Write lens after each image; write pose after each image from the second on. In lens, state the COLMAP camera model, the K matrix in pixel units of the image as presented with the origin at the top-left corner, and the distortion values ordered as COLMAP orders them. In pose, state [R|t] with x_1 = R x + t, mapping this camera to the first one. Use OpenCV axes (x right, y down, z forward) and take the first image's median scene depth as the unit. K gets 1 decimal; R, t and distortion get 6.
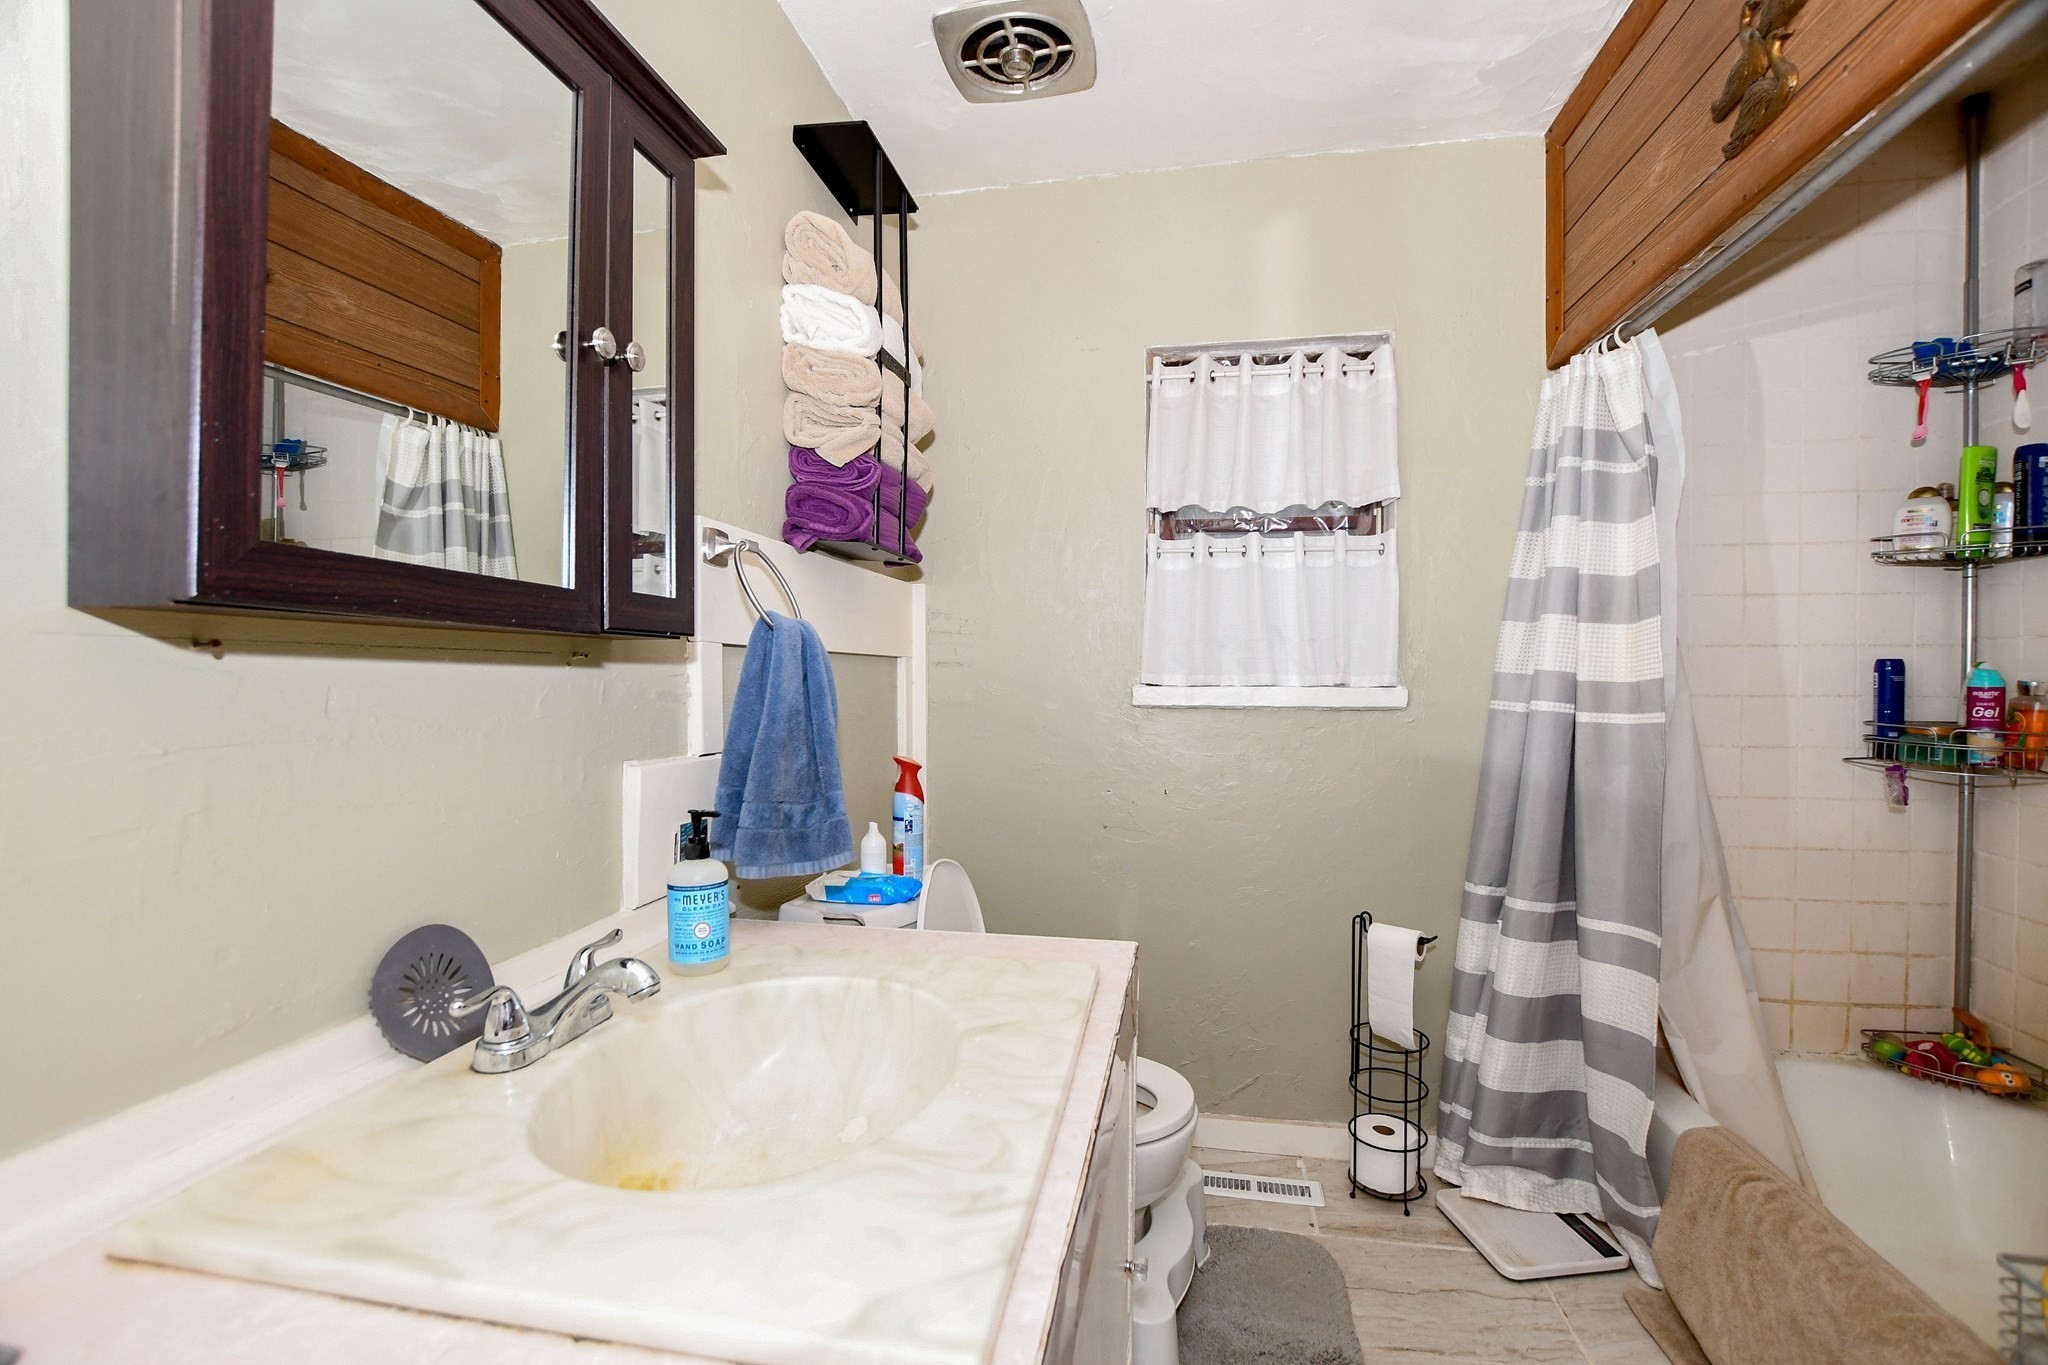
lens RADIAL K [[886.5, 0, 1012.4], [0, 886.5, 674.1], [0, 0, 1]] dist [-0.010494, 0.000296]
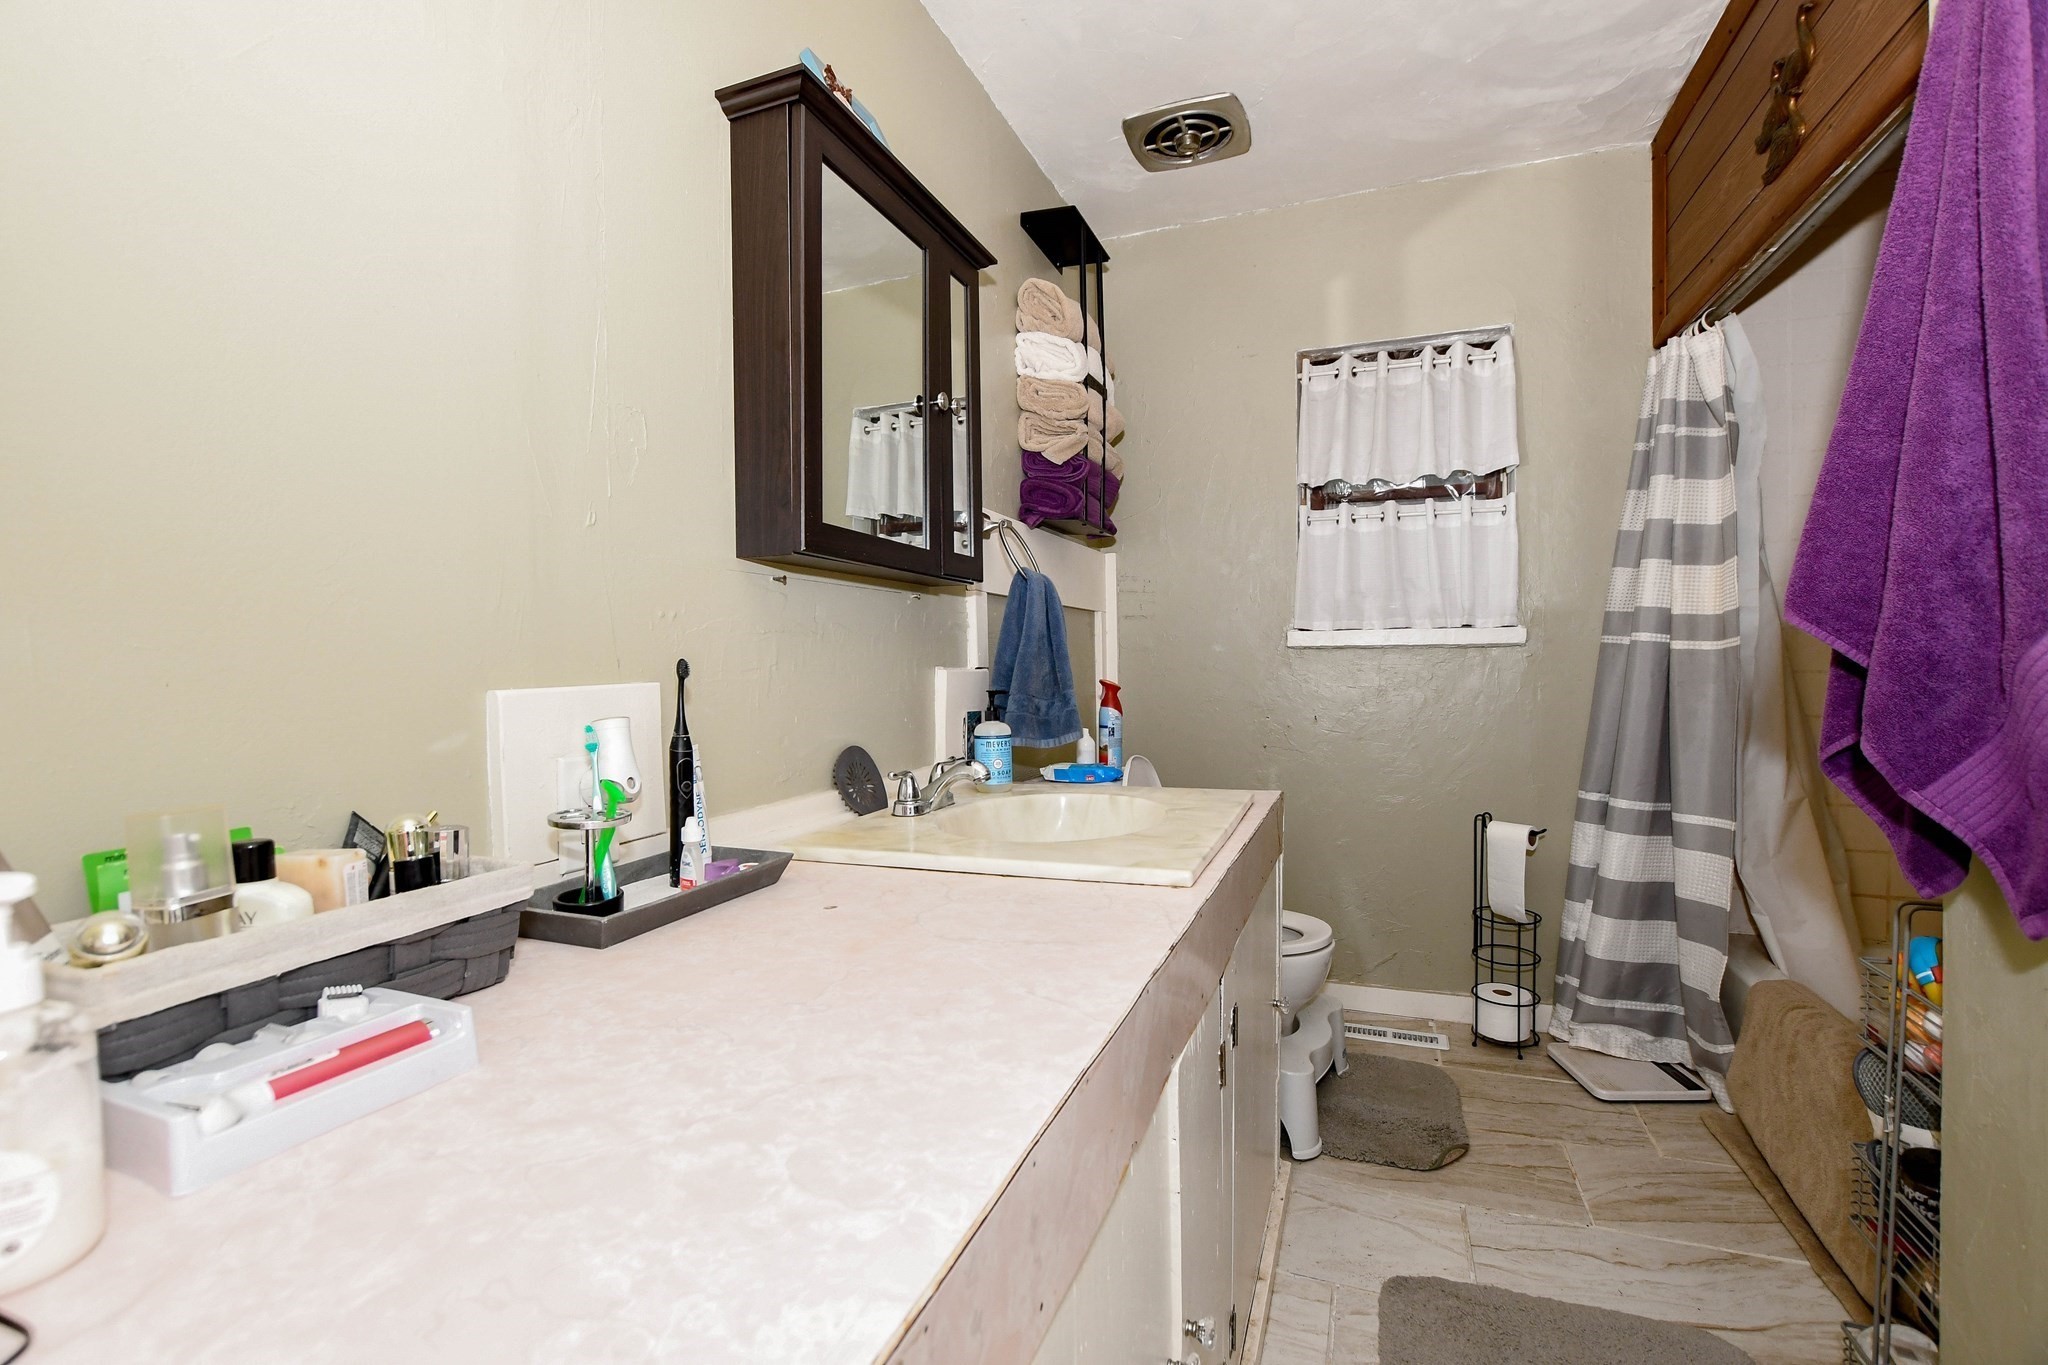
lens RADIAL K [[880.7, 0, 1024.0], [0, 880.7, 682.5], [0, 0, 1]] dist [-0.017059, -0.000119]
pose [[0.985091, -0.008706, -0.171815, -0.016808], [0.013552, 0.999542, 0.027055, 0.055959], [0.171501, -0.028980, 0.984758, -0.309755]]
